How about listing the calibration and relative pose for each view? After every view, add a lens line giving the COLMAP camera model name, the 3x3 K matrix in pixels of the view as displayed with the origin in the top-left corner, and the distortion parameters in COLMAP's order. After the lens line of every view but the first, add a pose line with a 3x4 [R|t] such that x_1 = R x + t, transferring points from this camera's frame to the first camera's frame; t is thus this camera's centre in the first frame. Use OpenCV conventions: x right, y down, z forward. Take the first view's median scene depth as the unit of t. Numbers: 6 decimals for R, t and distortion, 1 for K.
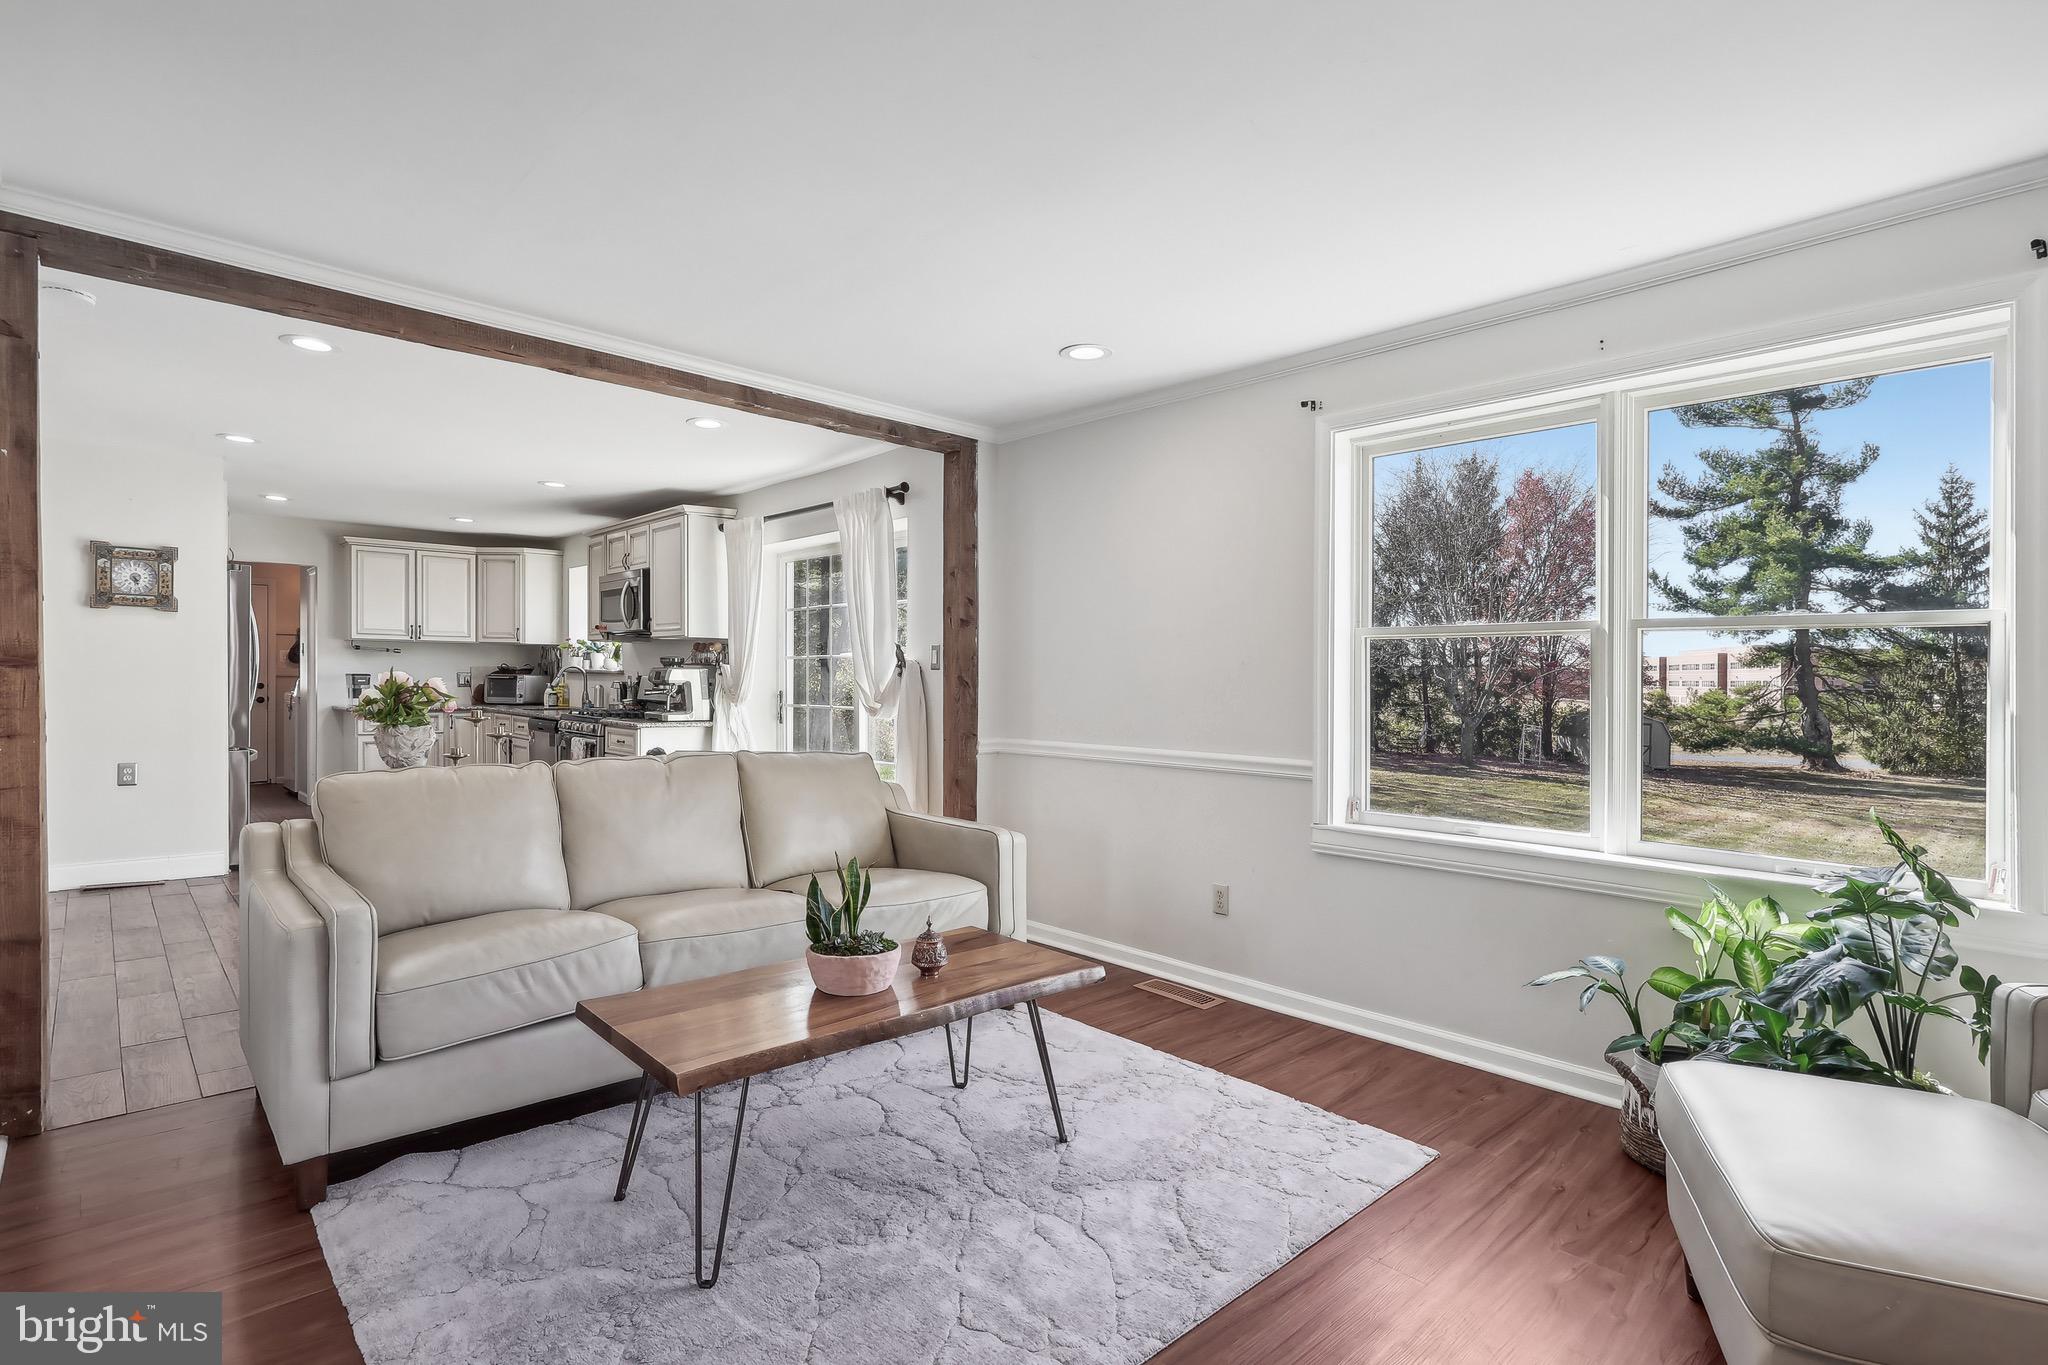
lens RADIAL K [[981.6, 0, 1018.0], [0, 981.6, 687.6], [0, 0, 1]] dist [0.000248, 0.000313]
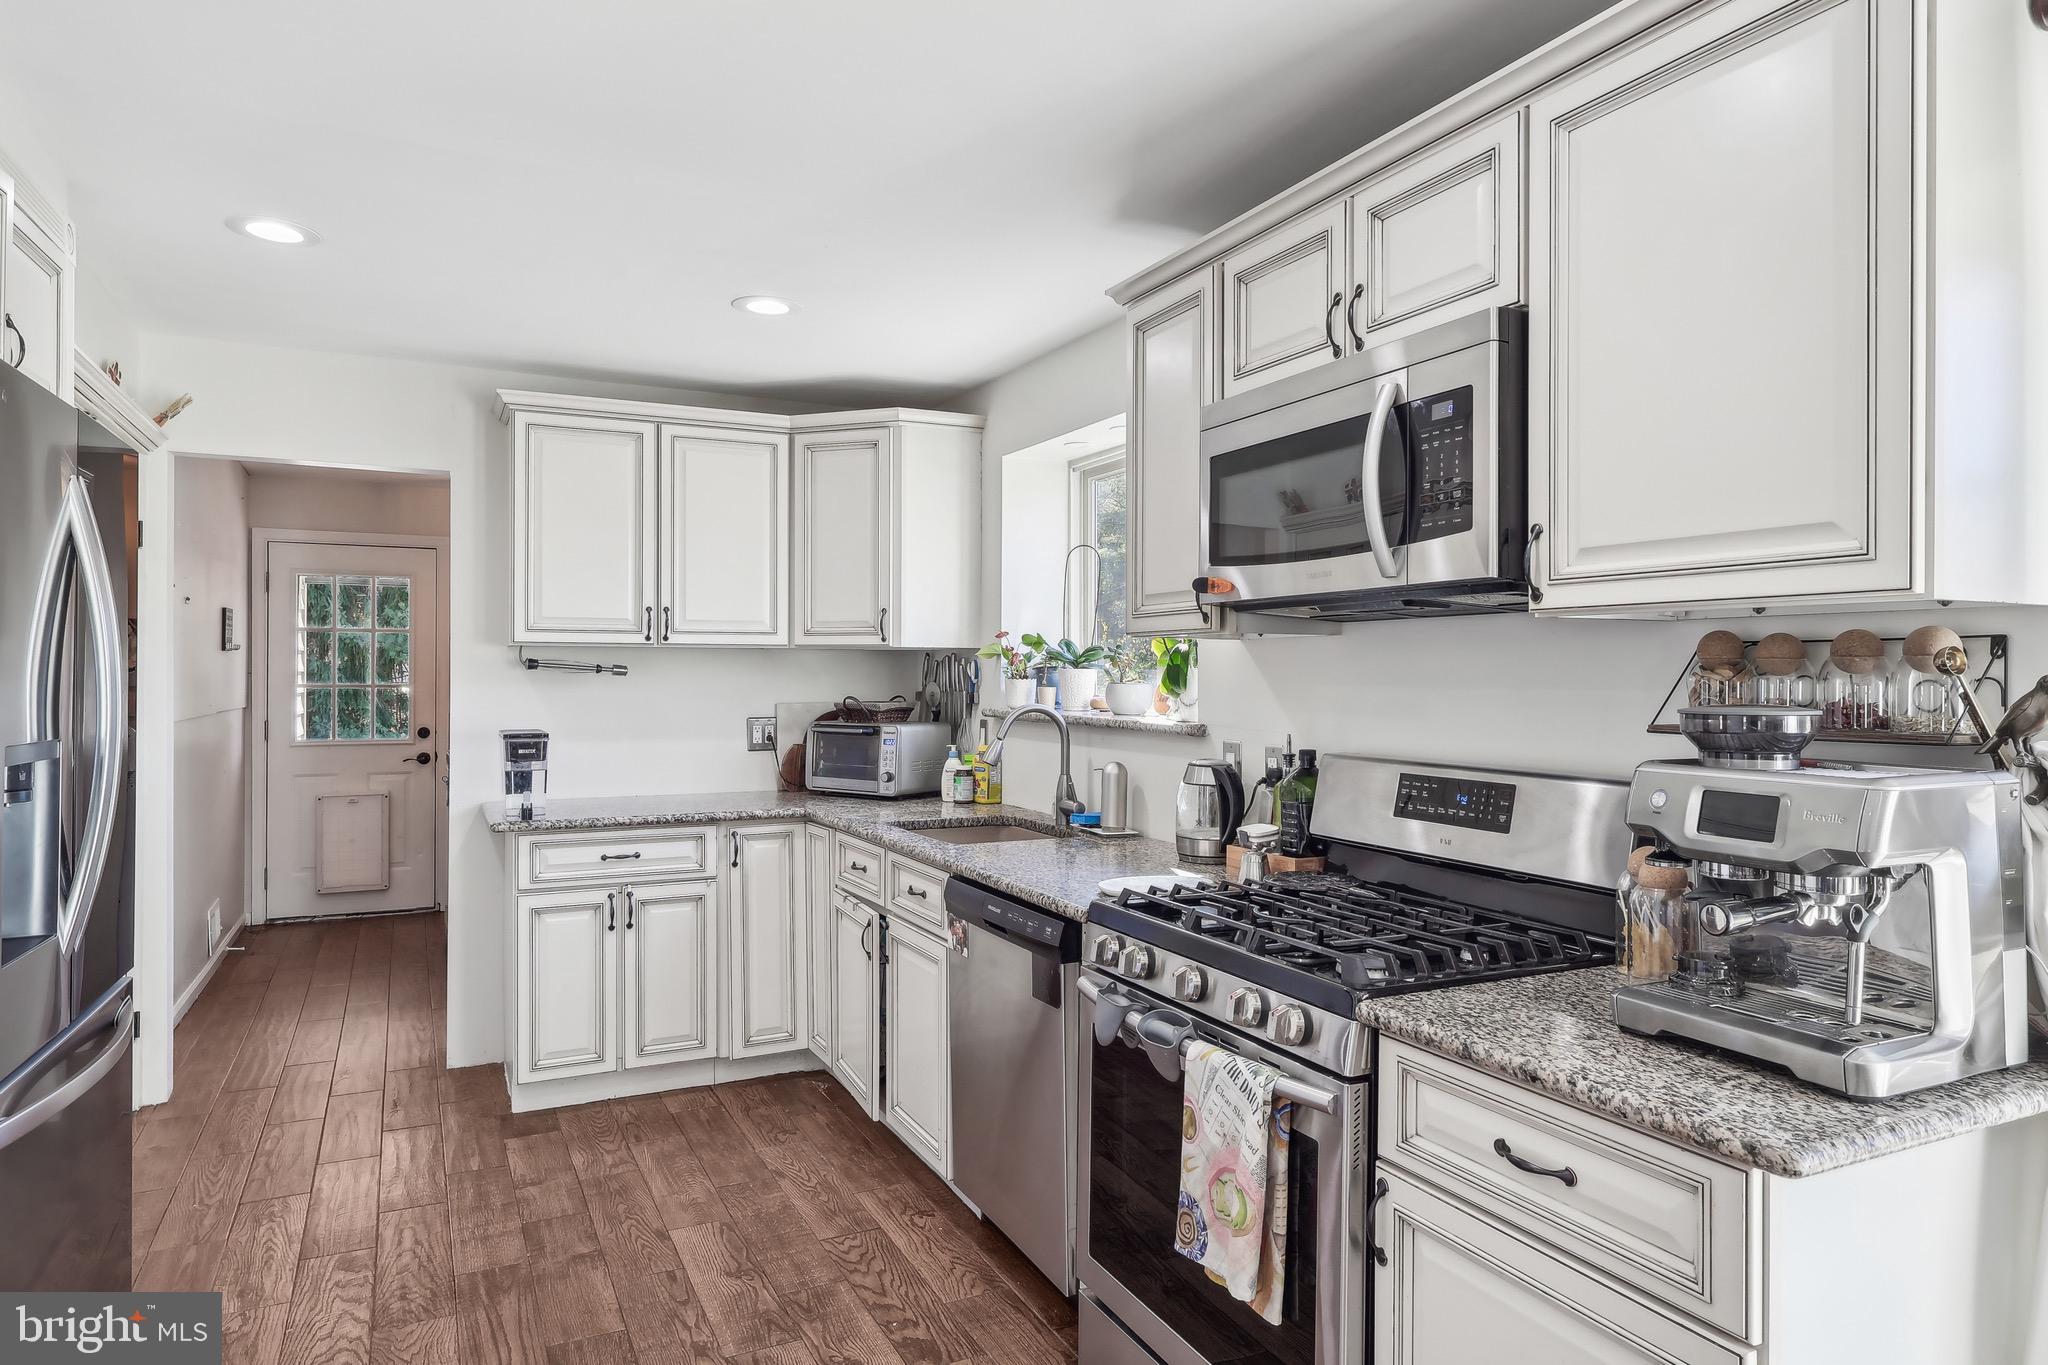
lens RADIAL K [[1237.6, 0, 1028.3], [0, 1237.6, 666.6], [0, 0, 1]] dist [0.013252, -0.000500]
pose [[0.957620, -0.011438, -0.287807, -0.317000], [0.005624, 0.999763, -0.021019, -0.026773], [0.287979, 0.018510, 0.957458, 0.549654]]
